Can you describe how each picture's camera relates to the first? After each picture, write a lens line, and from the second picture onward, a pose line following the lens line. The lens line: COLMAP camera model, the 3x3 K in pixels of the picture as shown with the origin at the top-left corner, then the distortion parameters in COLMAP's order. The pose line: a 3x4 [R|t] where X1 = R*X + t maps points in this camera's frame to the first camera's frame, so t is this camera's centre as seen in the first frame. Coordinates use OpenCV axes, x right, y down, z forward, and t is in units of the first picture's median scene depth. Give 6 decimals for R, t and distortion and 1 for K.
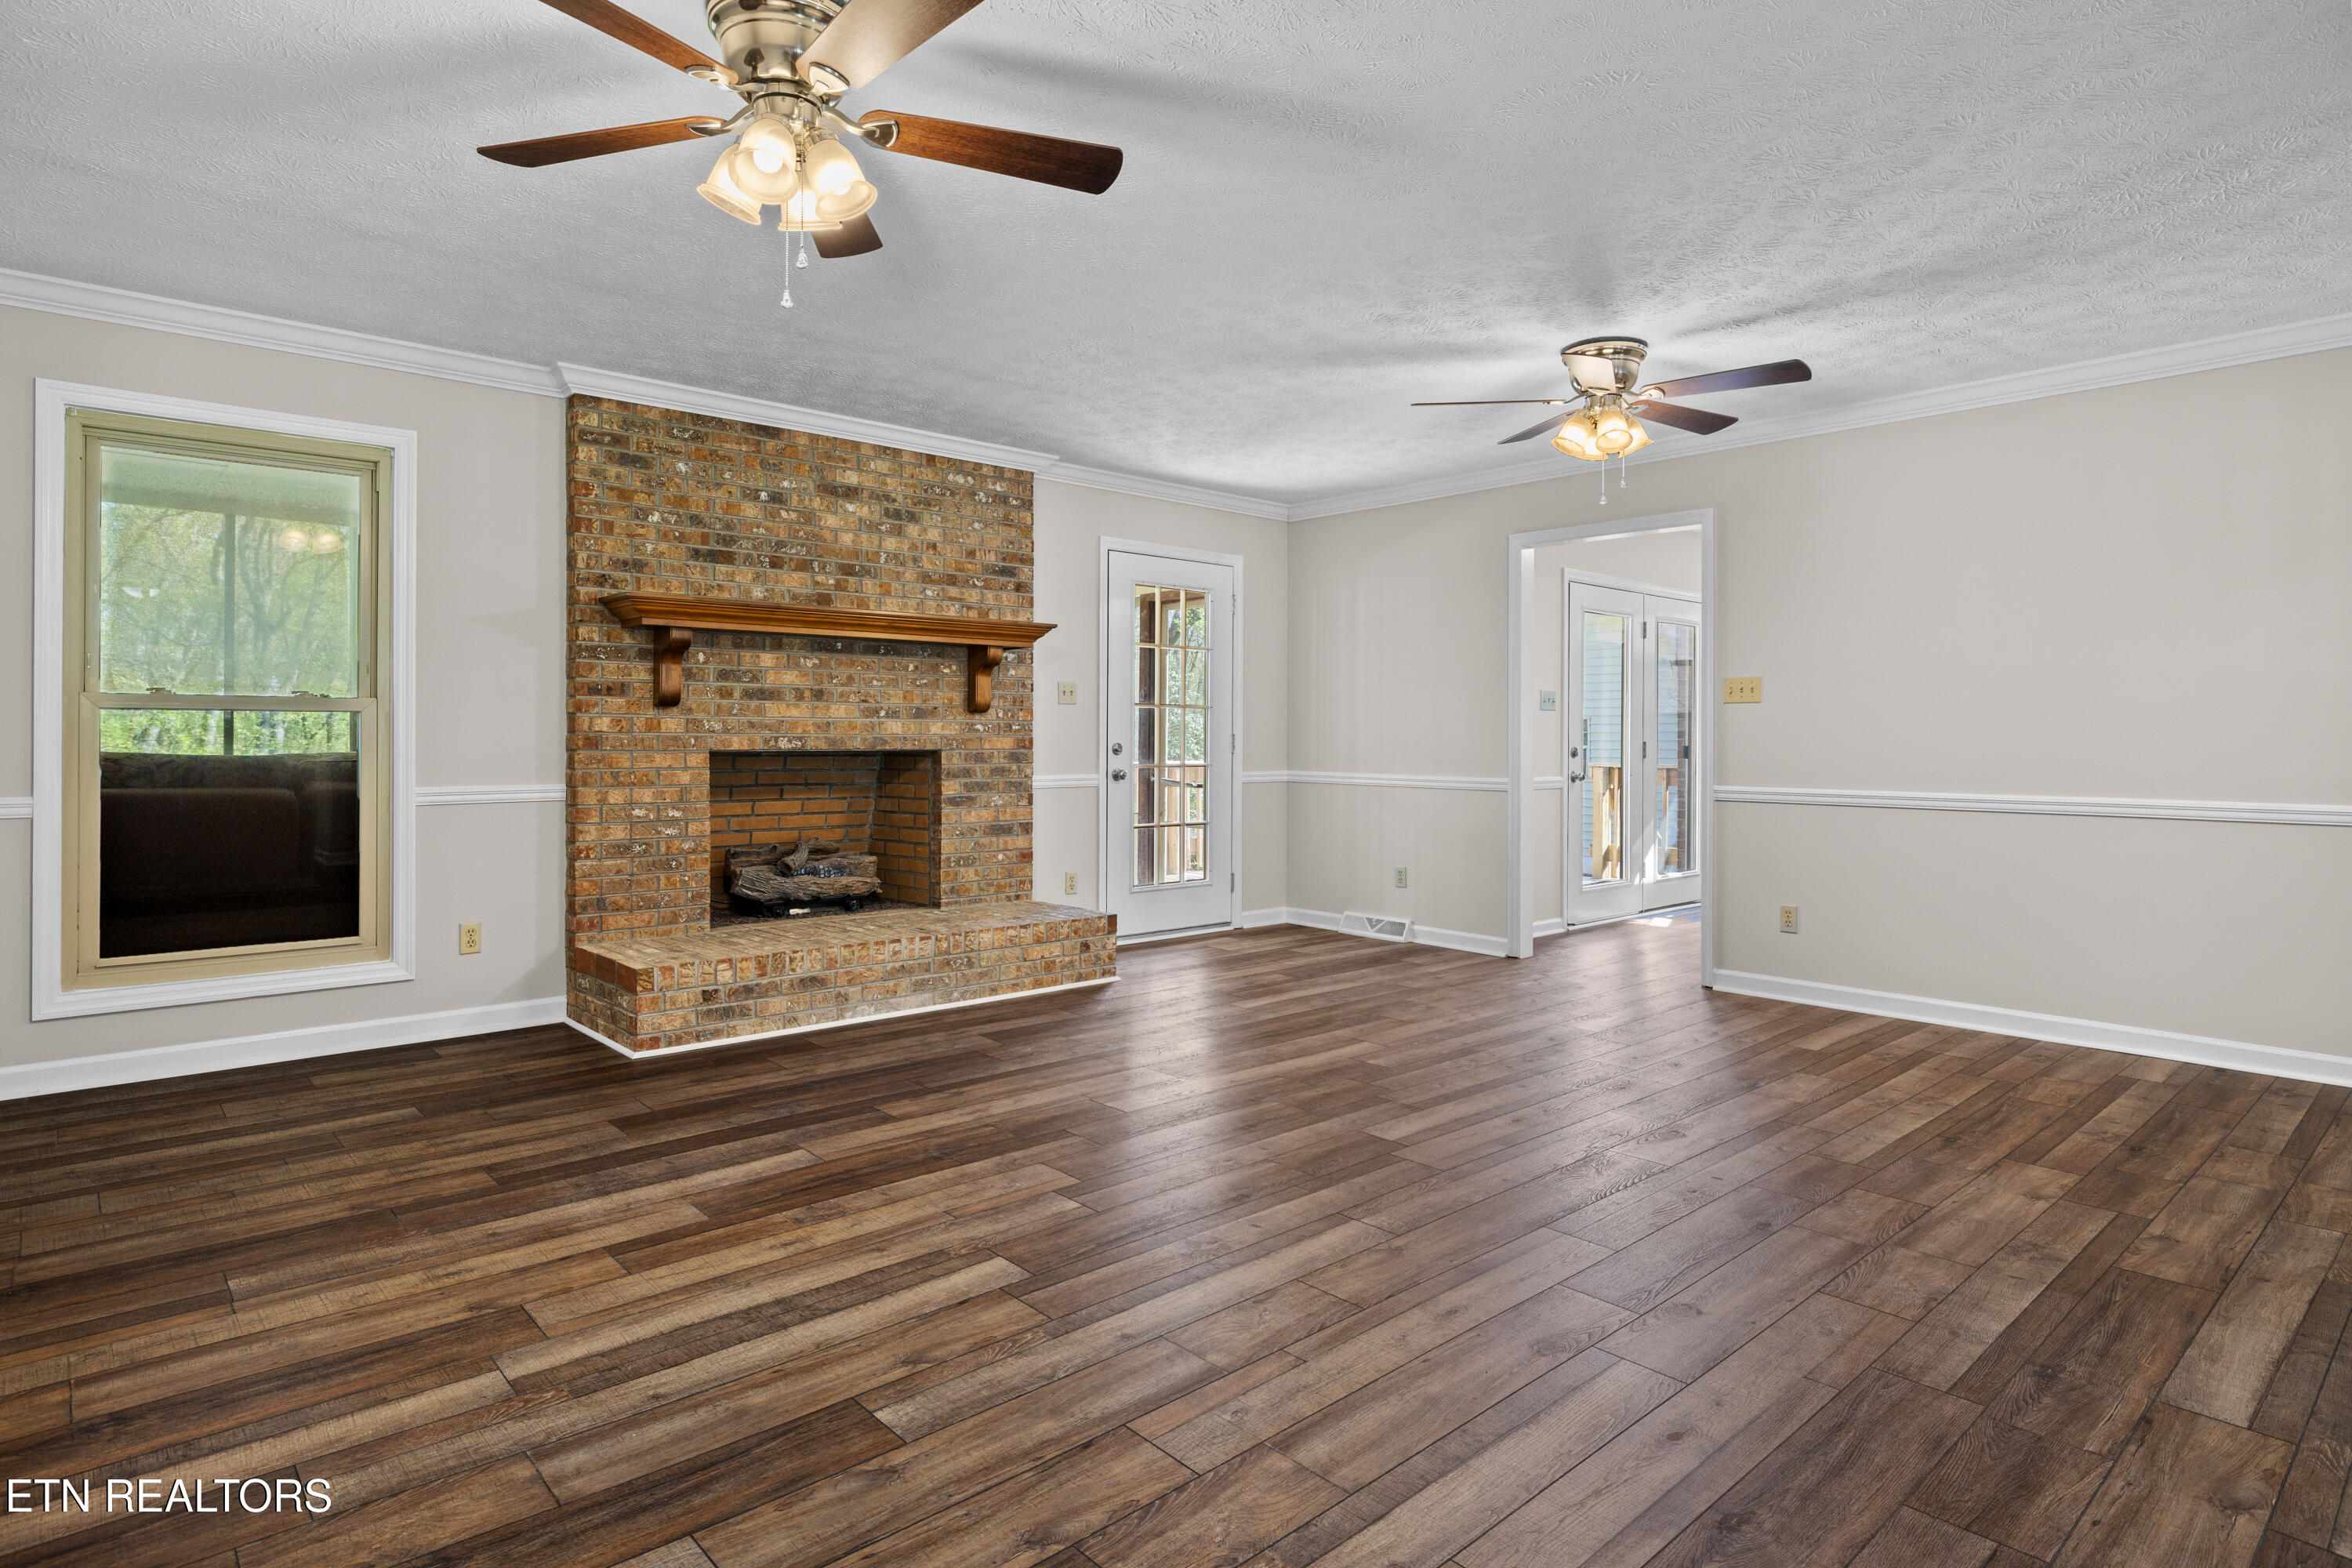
lens RADIAL K [[1262.1, 0, 1189.9], [0, 1262.1, 748.7], [0, 0, 1]] dist [-0.004202, 0.002456]
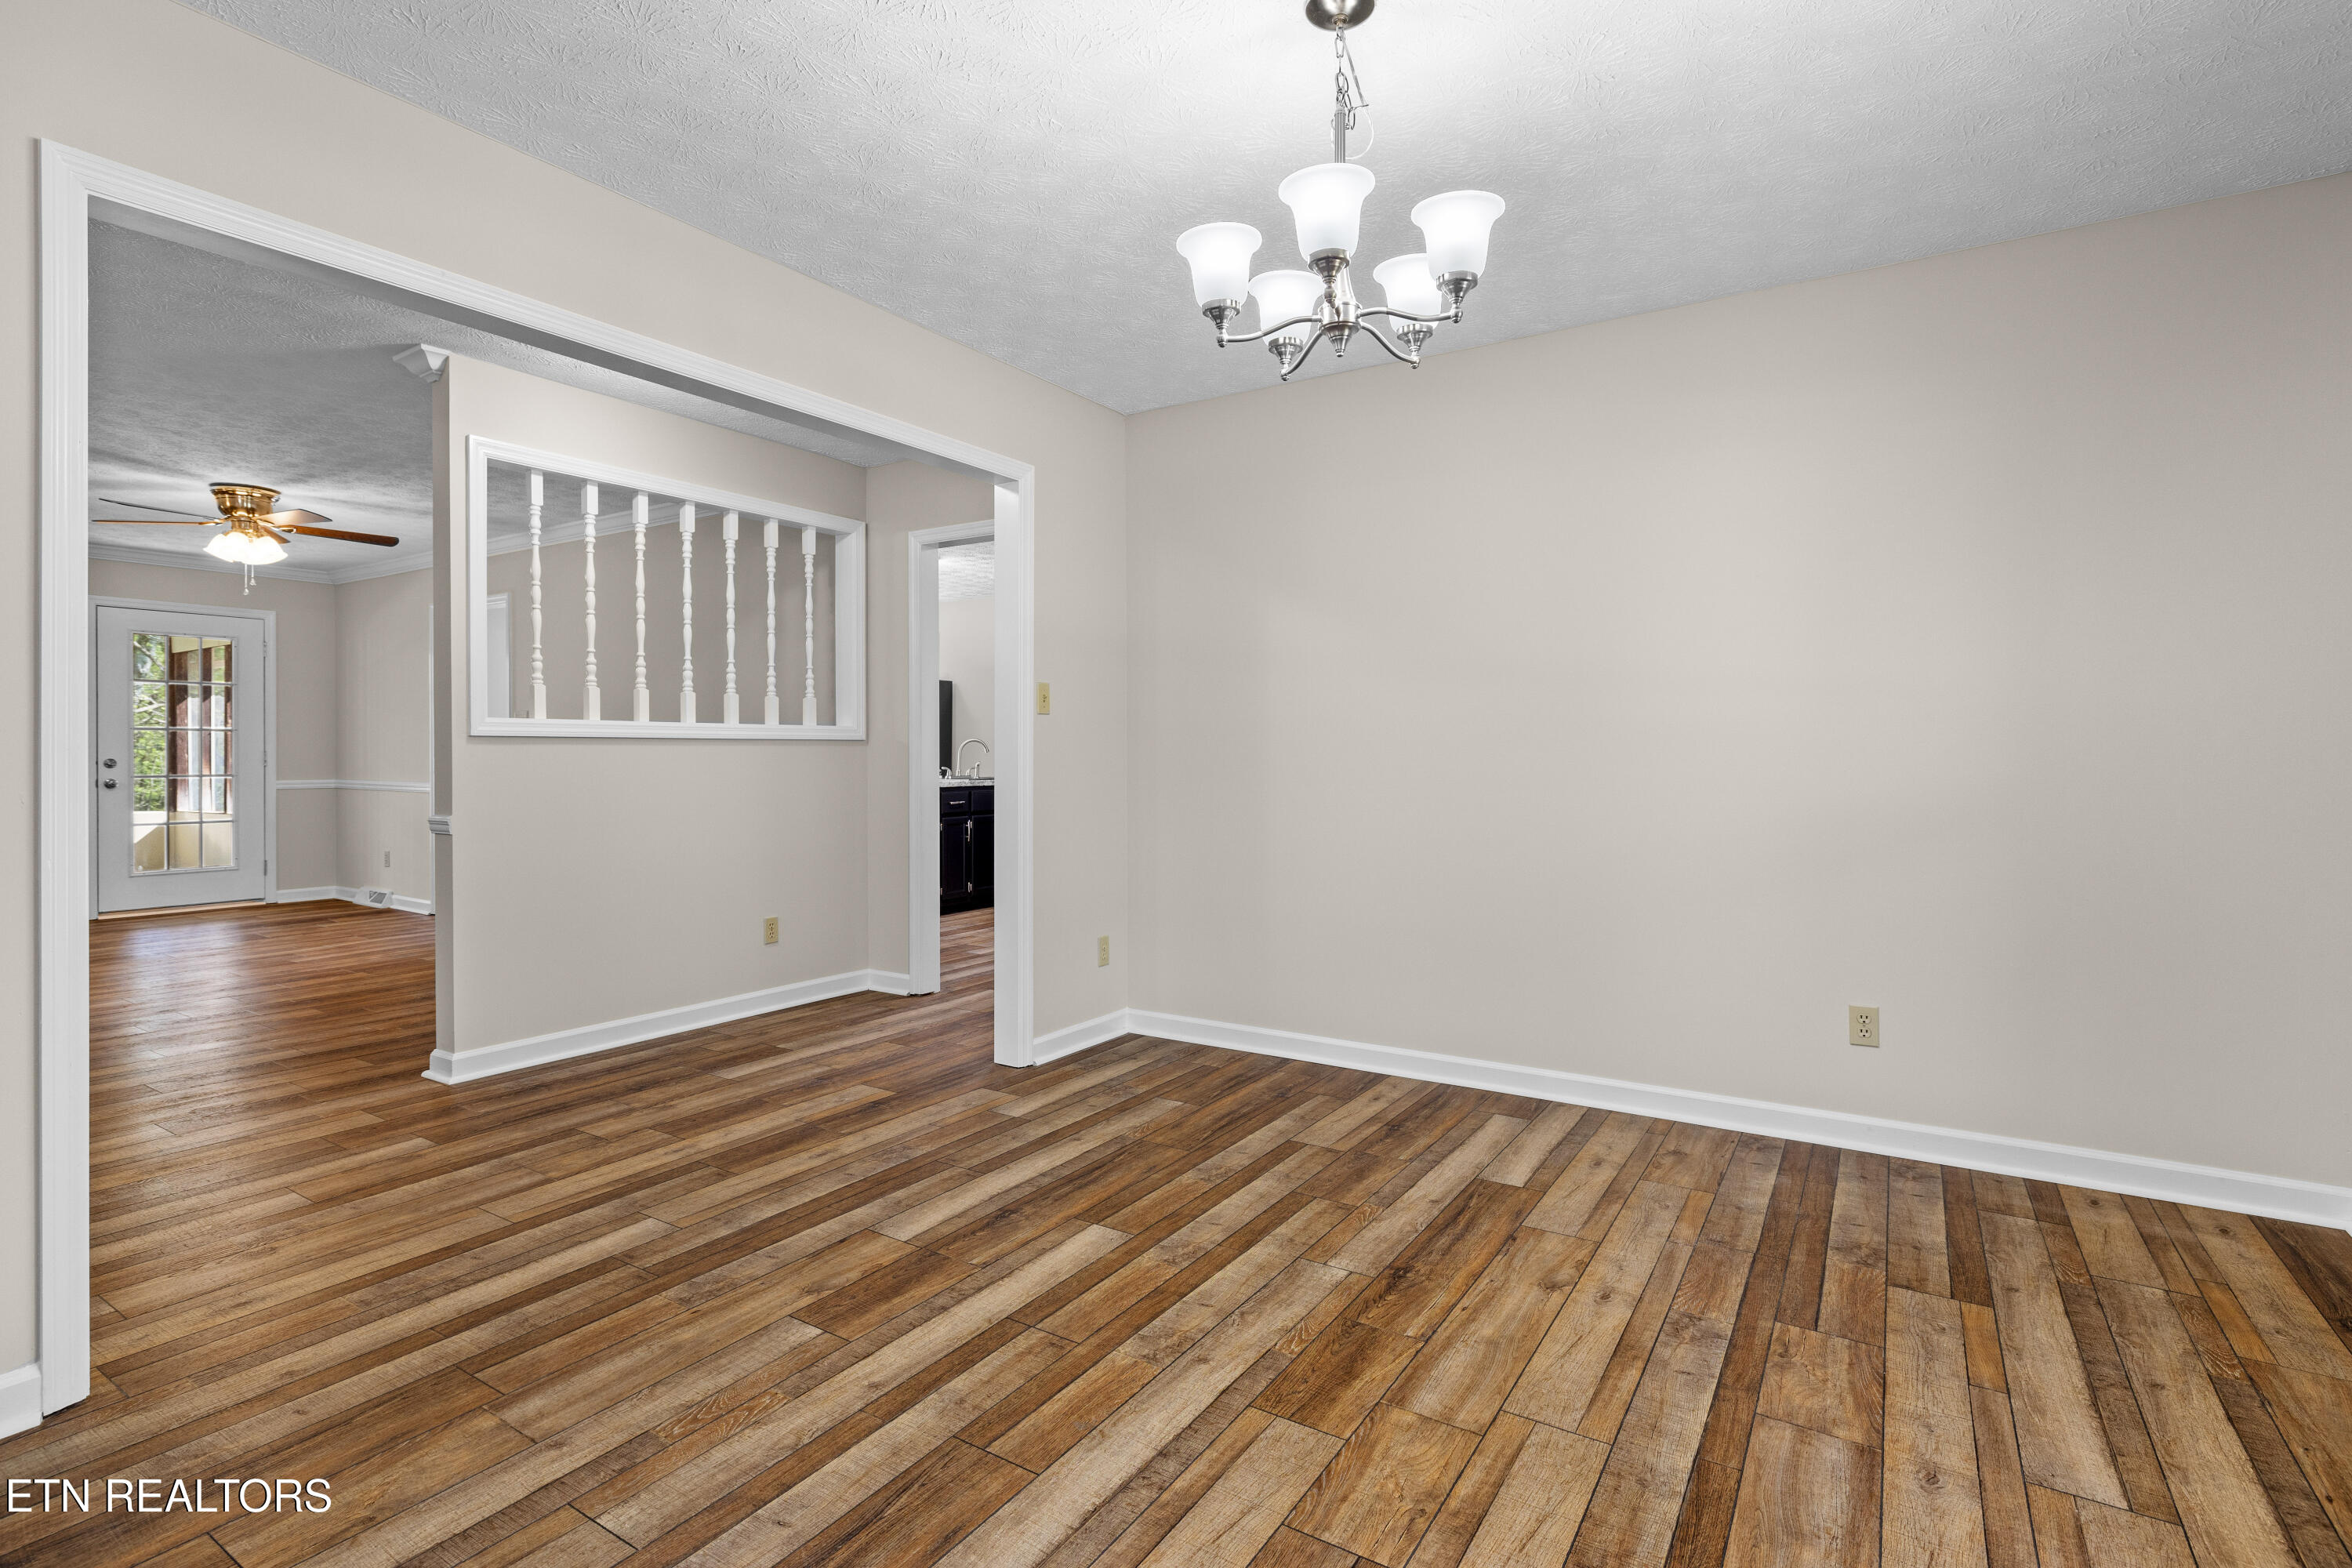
lens RADIAL K [[1121.1, 0, 1186.1], [0, 1121.1, 748.4], [0, 0, 1]] dist [-0.013361, -0.000127]
pose [[0.965661, -0.001208, 0.259803, 1.040567], [0.004250, 0.999929, -0.011146, 0.003574], [-0.259771, 0.011867, 0.965597, -0.533235]]
